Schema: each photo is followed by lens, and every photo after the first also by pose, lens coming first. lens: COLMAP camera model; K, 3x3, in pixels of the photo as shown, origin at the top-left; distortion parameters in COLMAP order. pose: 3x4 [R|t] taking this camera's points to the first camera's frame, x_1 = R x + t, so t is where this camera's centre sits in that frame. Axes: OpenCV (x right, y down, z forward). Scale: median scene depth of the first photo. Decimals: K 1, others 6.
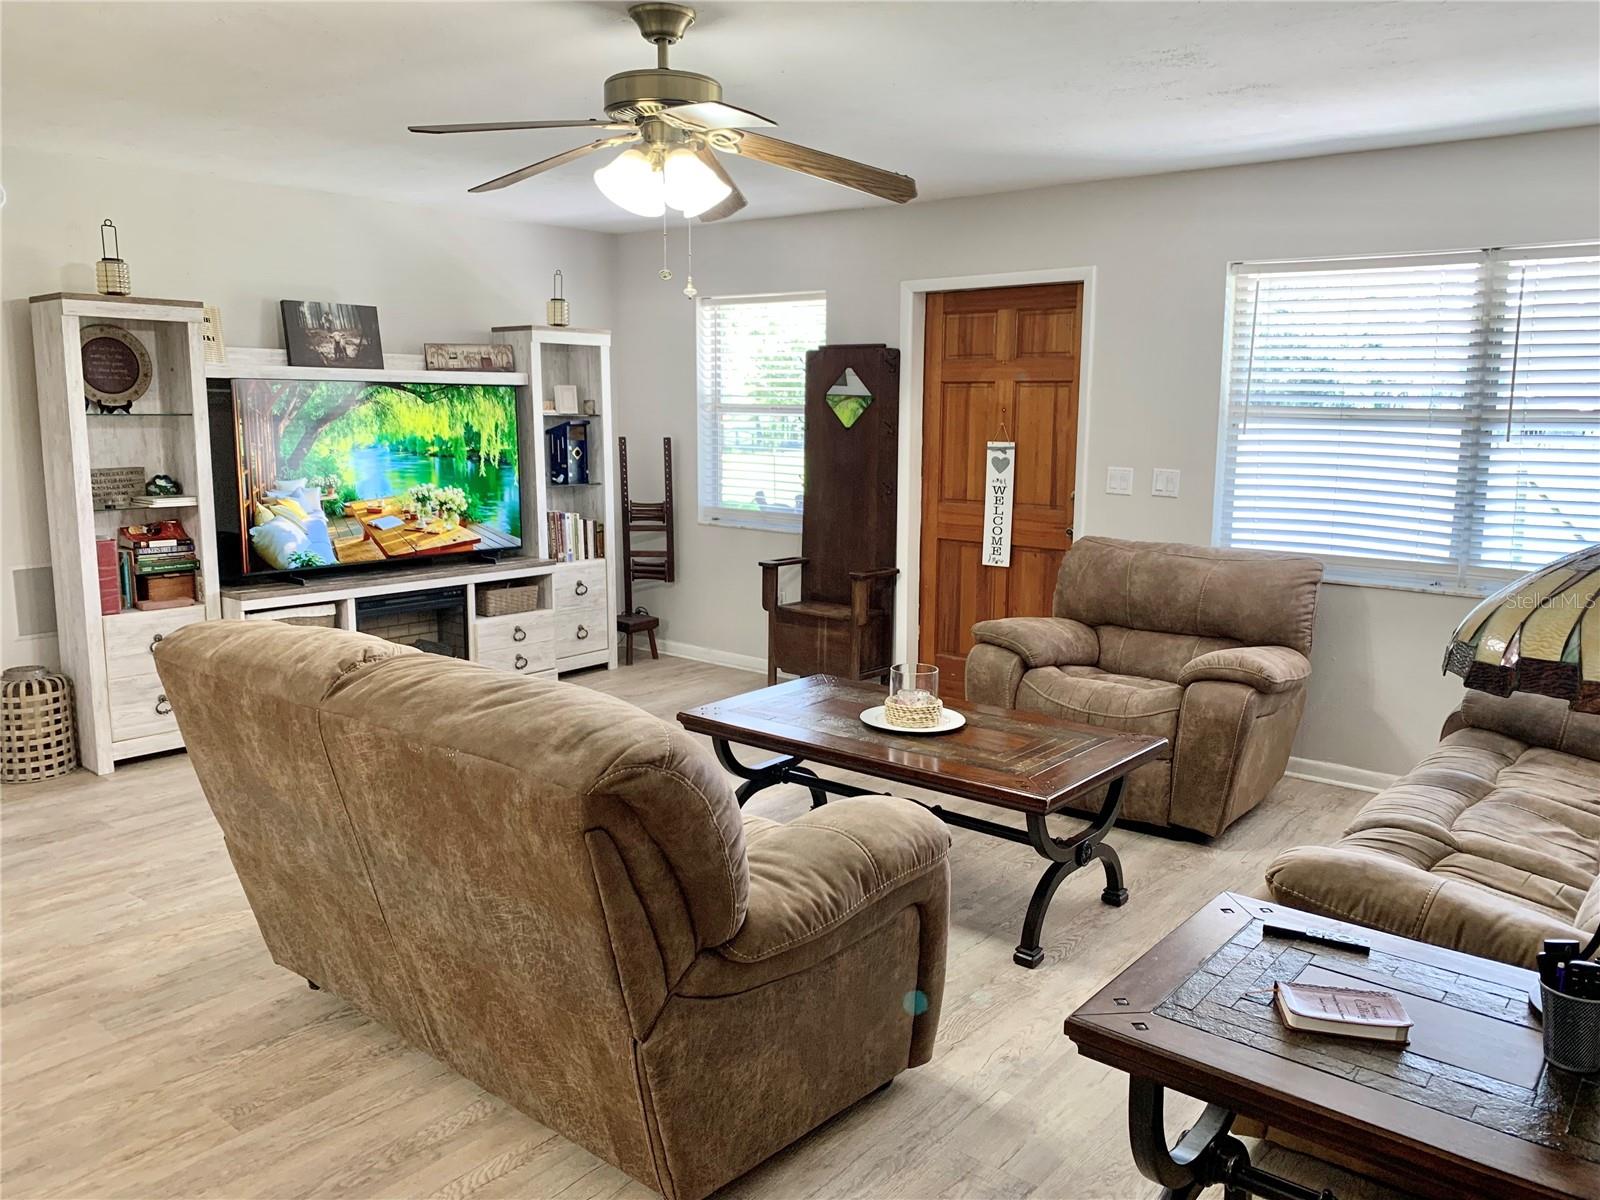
lens RADIAL K [[1209.1, 0, 800.0], [0, 1209.1, 600.0], [0, 0, 1]] dist [0.120803, -0.224295]
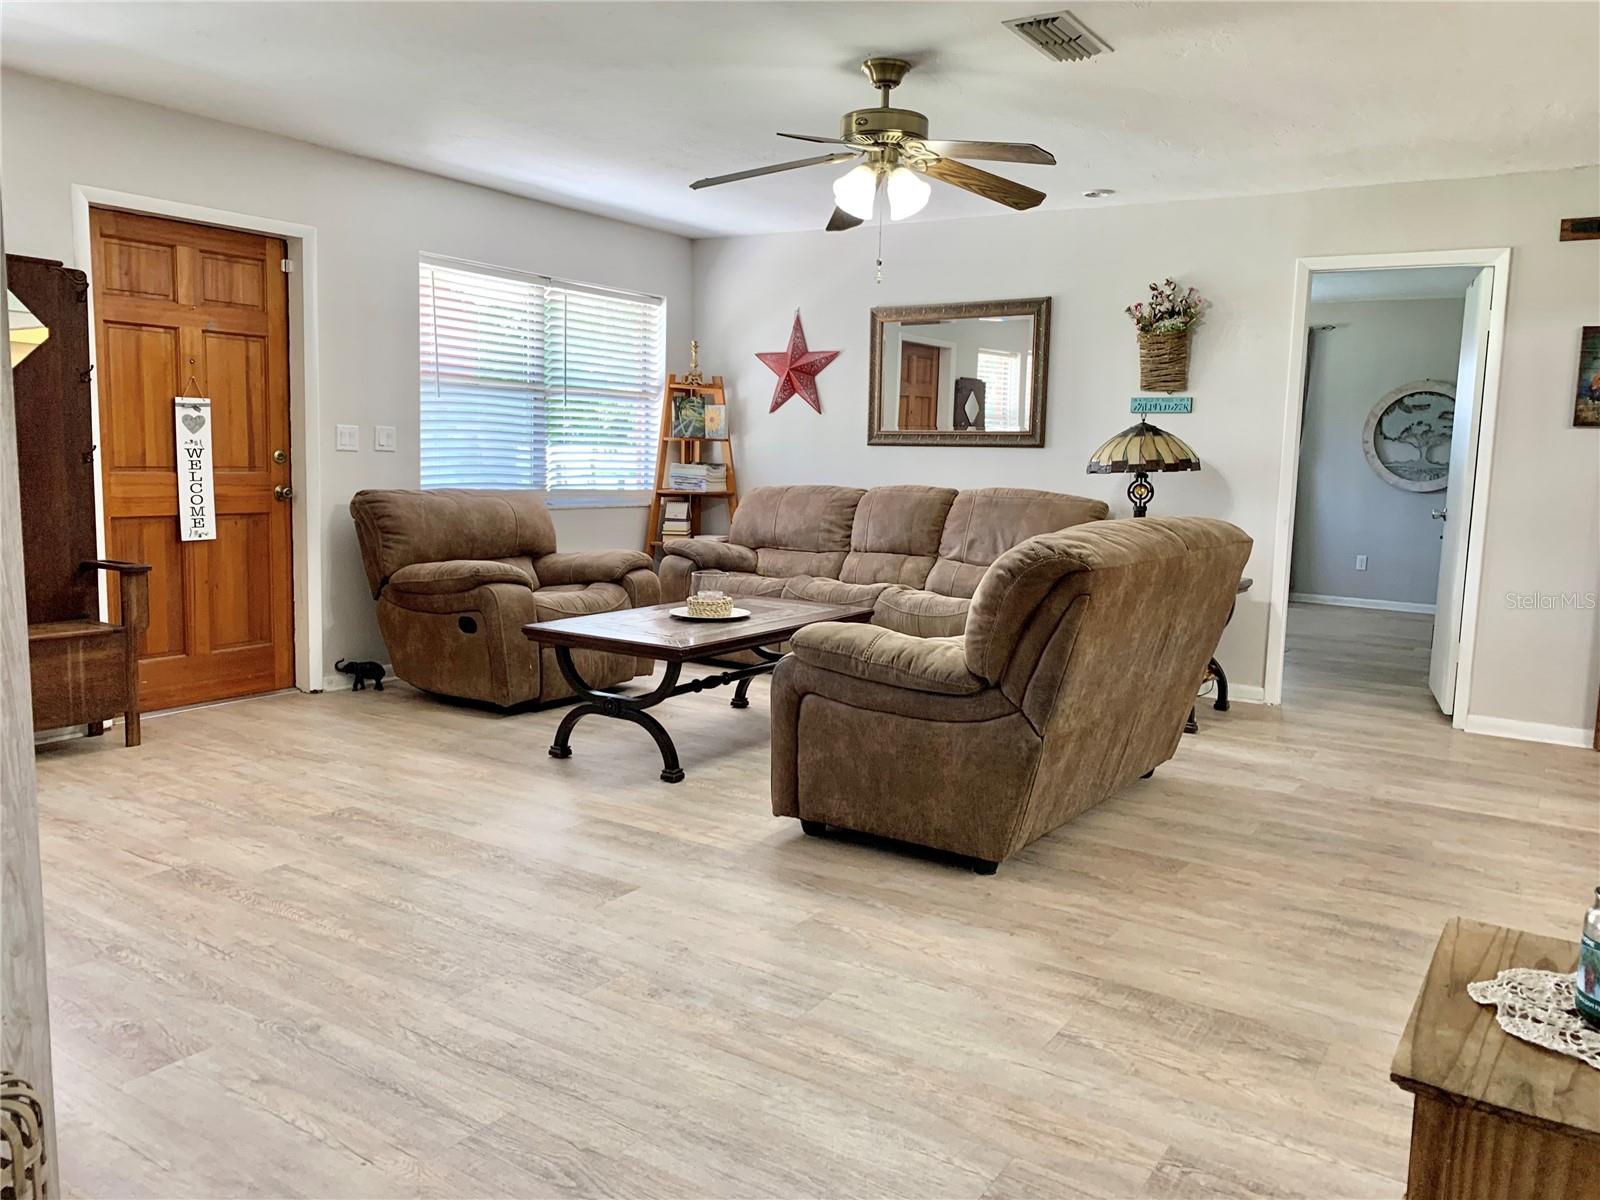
lens RADIAL K [[1259.7, 0, 800.0], [0, 1259.7, 600.0], [0, 0, 1]] dist [-0.001488, 0.001602]
pose [[-0.110282, -0.134154, 0.984805, -0.857404], [0.129144, 0.980514, 0.148032, -0.070105], [-0.985474, 0.143507, -0.090808, 0.723943]]
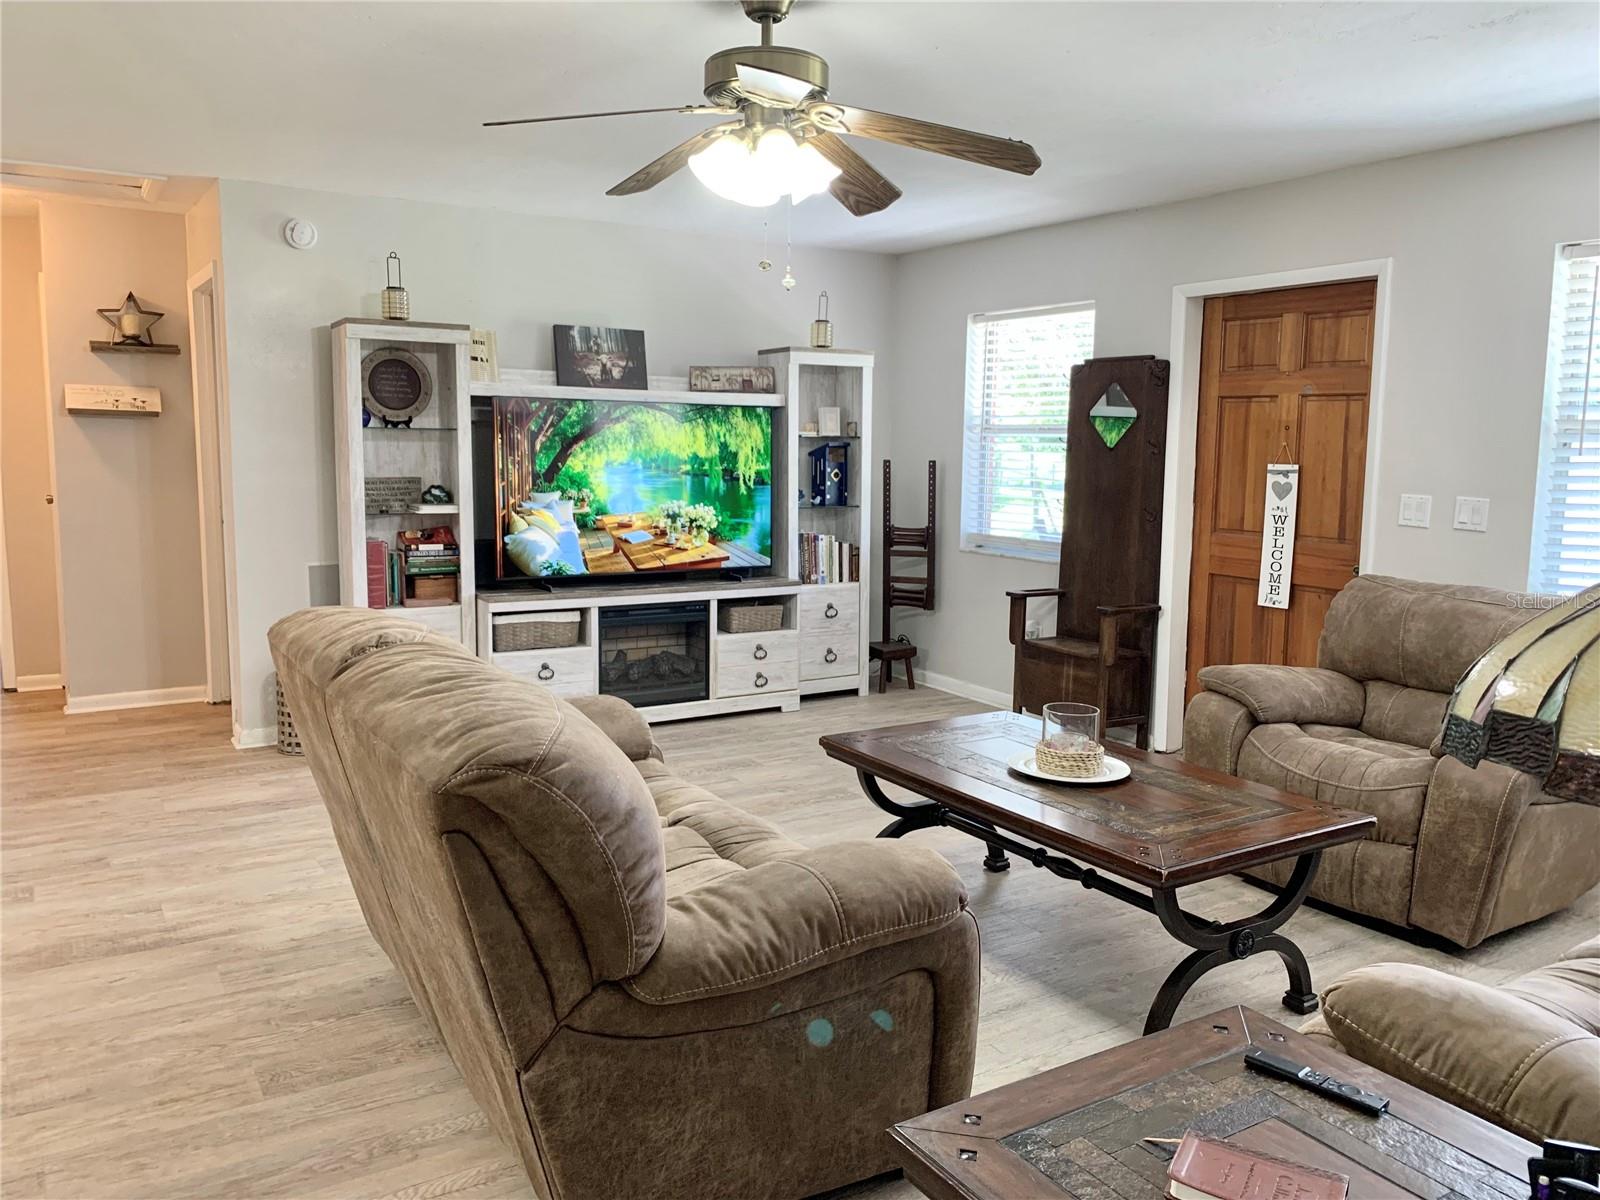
lens RADIAL K [[1210.7, 0, 804.8], [0, 1210.7, 608.8], [0, 0, 1]] dist [0.083614, -0.155332]
pose [[0.947802, 0.048633, -0.315128, 0.131025], [-0.056681, 0.998257, -0.016418, 0.007033], [0.313781, 0.033423, 0.948907, 0.072041]]
